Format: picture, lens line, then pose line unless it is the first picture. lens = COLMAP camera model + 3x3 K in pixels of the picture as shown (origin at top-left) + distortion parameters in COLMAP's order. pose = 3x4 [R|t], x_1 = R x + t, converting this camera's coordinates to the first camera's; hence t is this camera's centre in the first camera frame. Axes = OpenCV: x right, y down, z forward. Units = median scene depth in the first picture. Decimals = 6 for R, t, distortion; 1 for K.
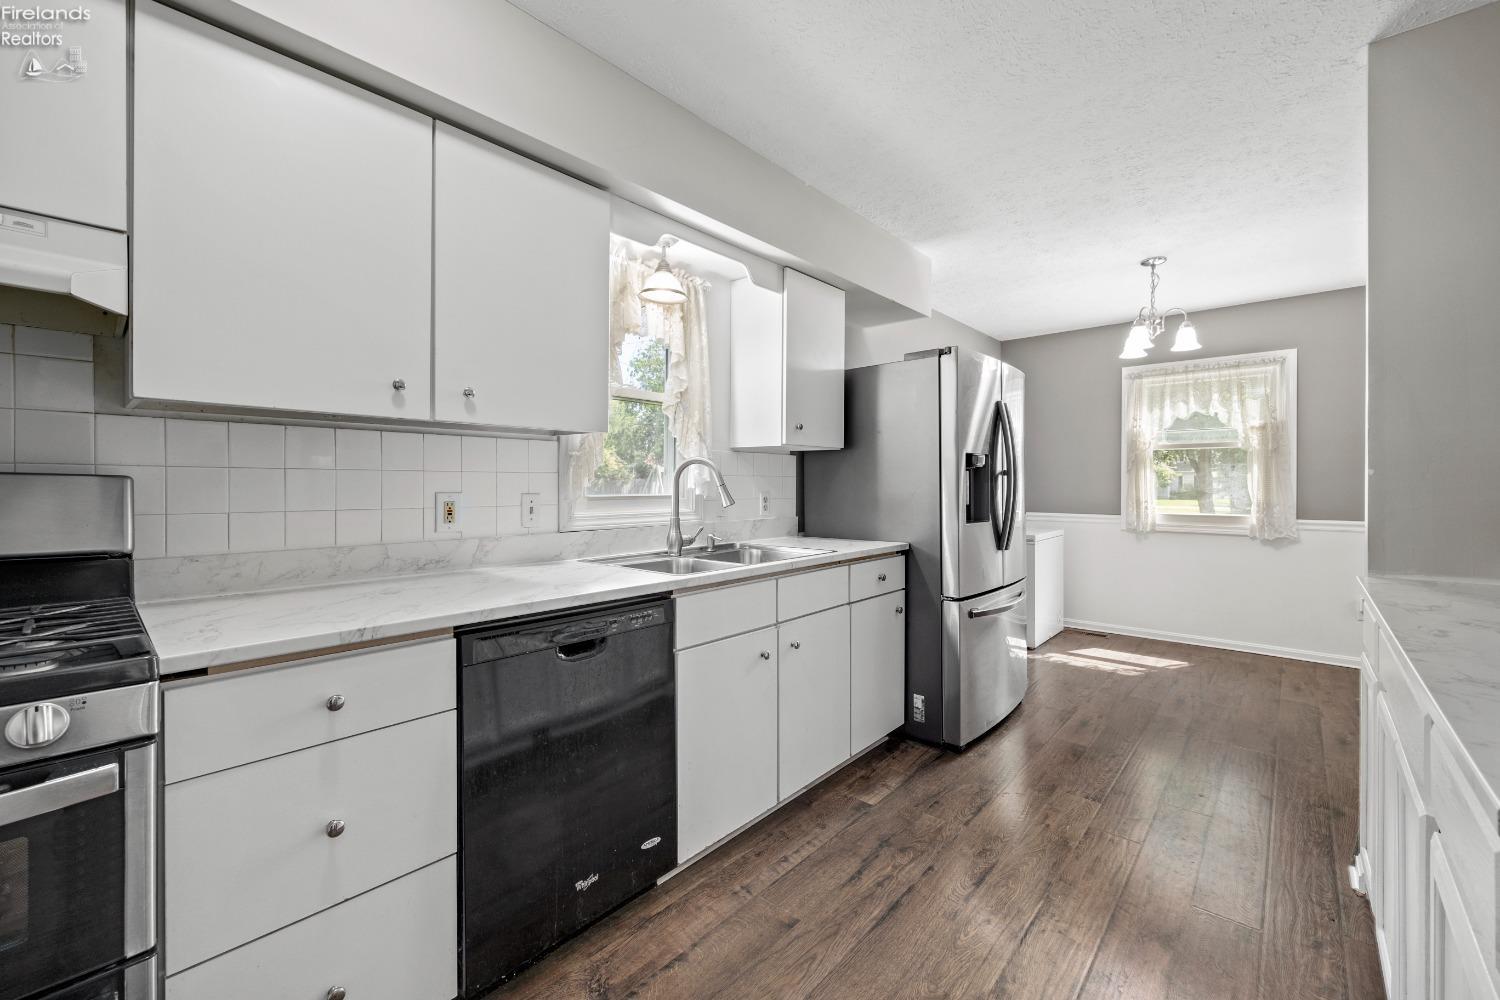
lens RADIAL K [[630.3, 0, 731.6], [0, 630.3, 488.2], [0, 0, 1]] dist [0.008547, 0.000859]
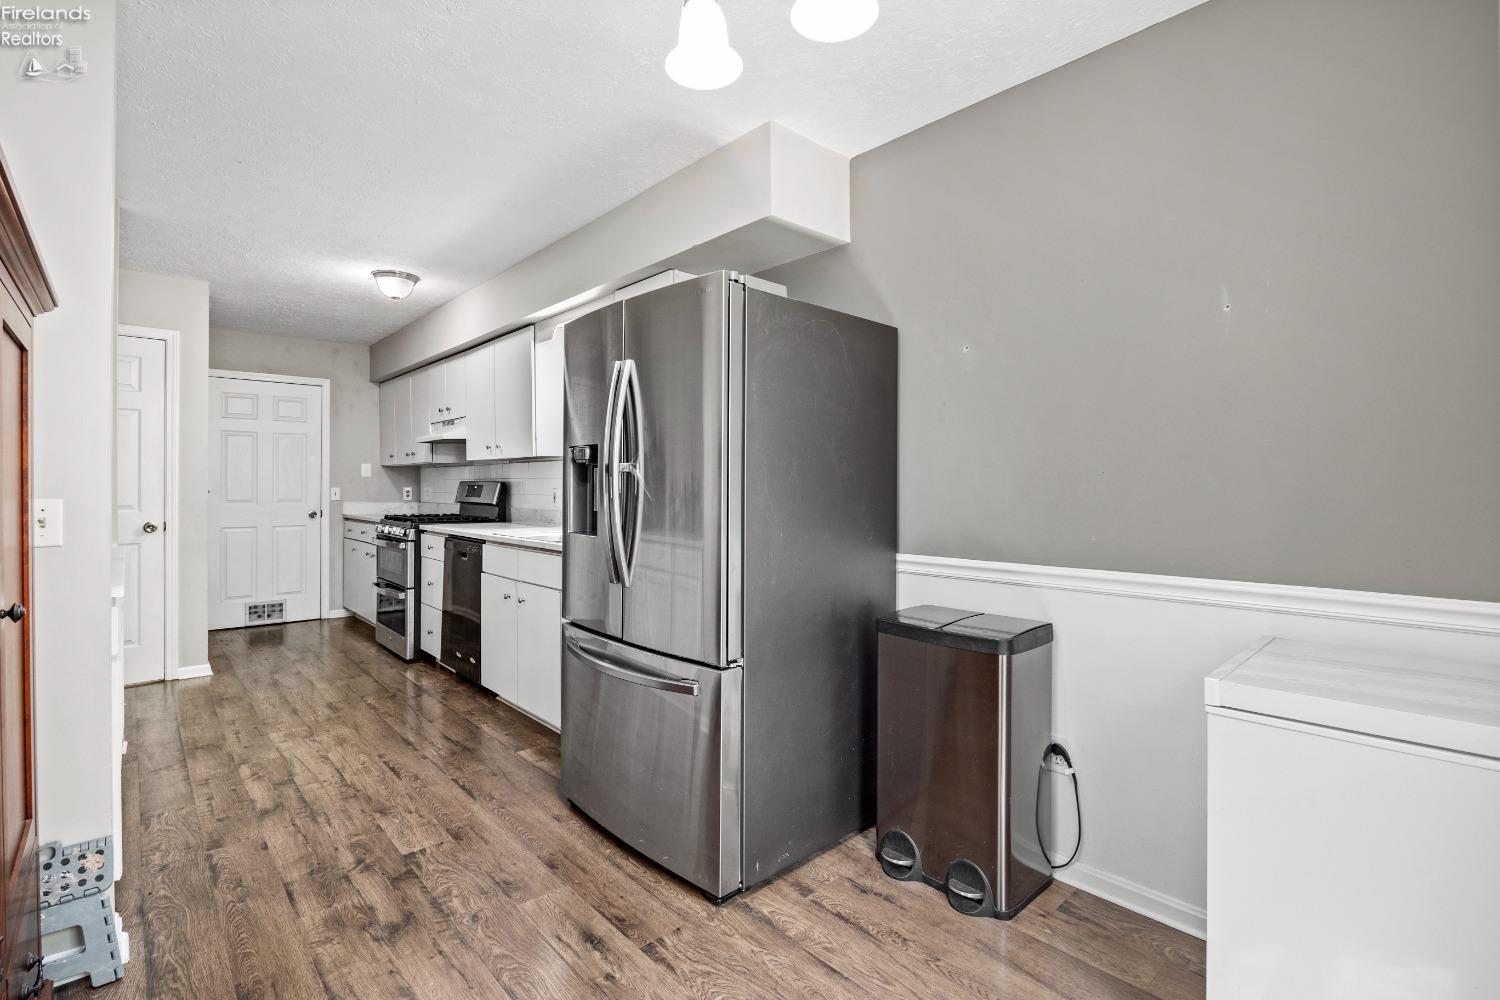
lens RADIAL K [[680.4, 0, 757.3], [0, 680.4, 486.4], [0, 0, 1]] dist [-0.014512, -0.000932]
pose [[-0.091208, 0.002255, -0.995829, 1.141192], [-0.008228, 0.999962, 0.003018, -0.007134], [0.995798, 0.008469, -0.091186, 1.226190]]
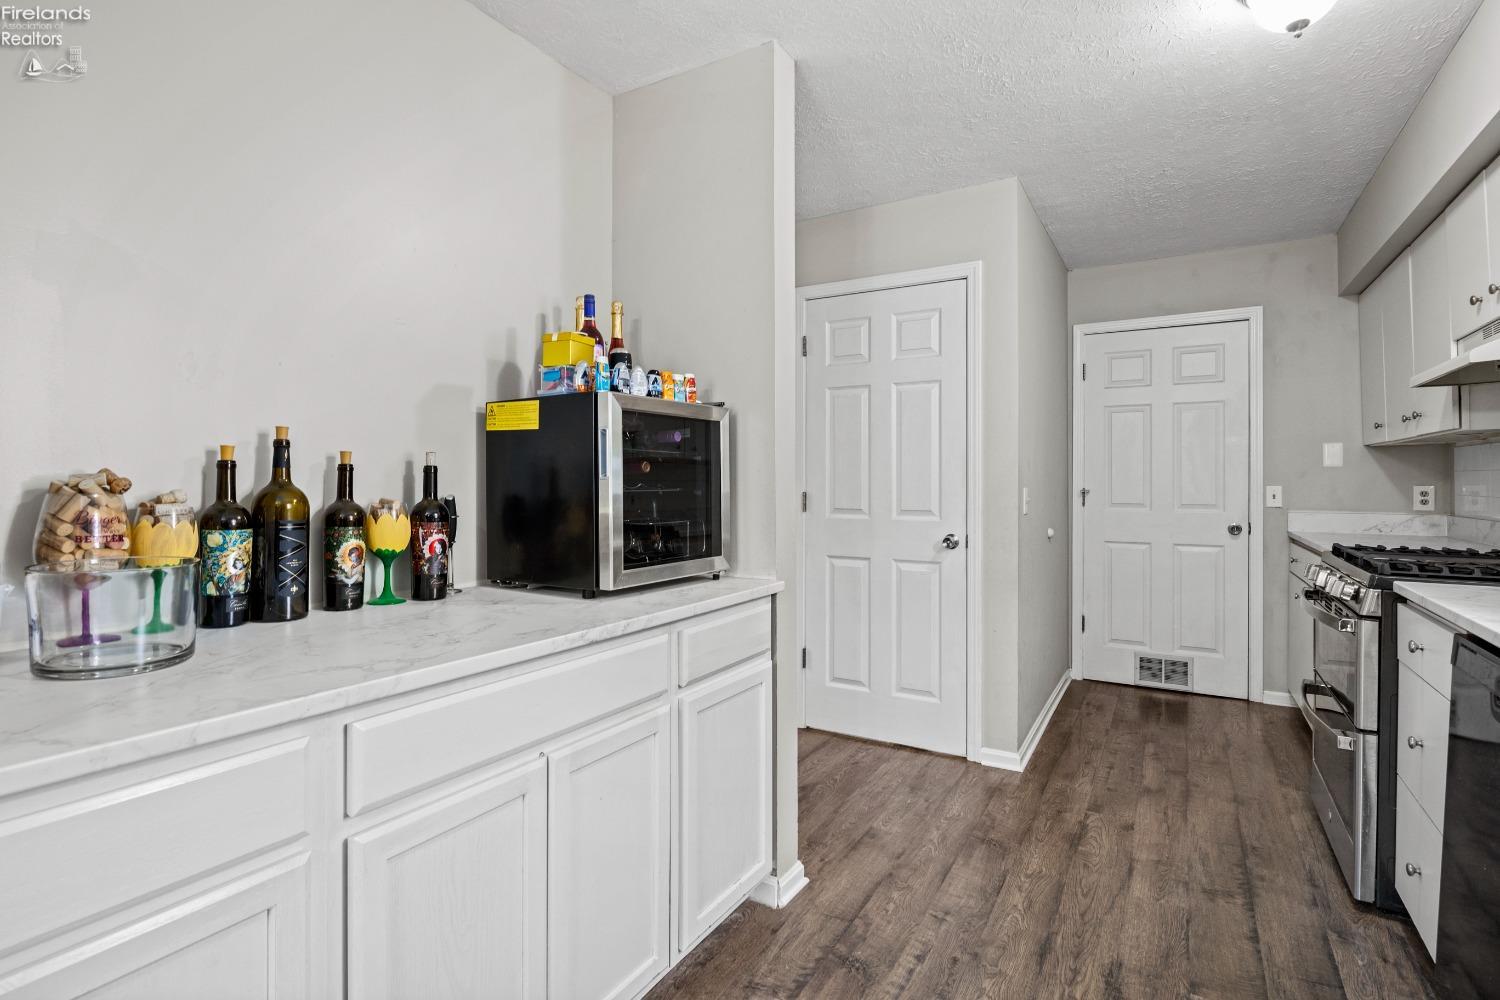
lens RADIAL K [[720.6, 0, 735.7], [0, 720.6, 483.3], [0, 0, 1]] dist [-0.015828, 0.000337]
pose [[-0.984049, 0.004079, -0.177851, 0.398915], [0.002574, 0.999959, 0.008694, -0.005472], [0.177880, 0.008097, -0.984019, 0.859425]]
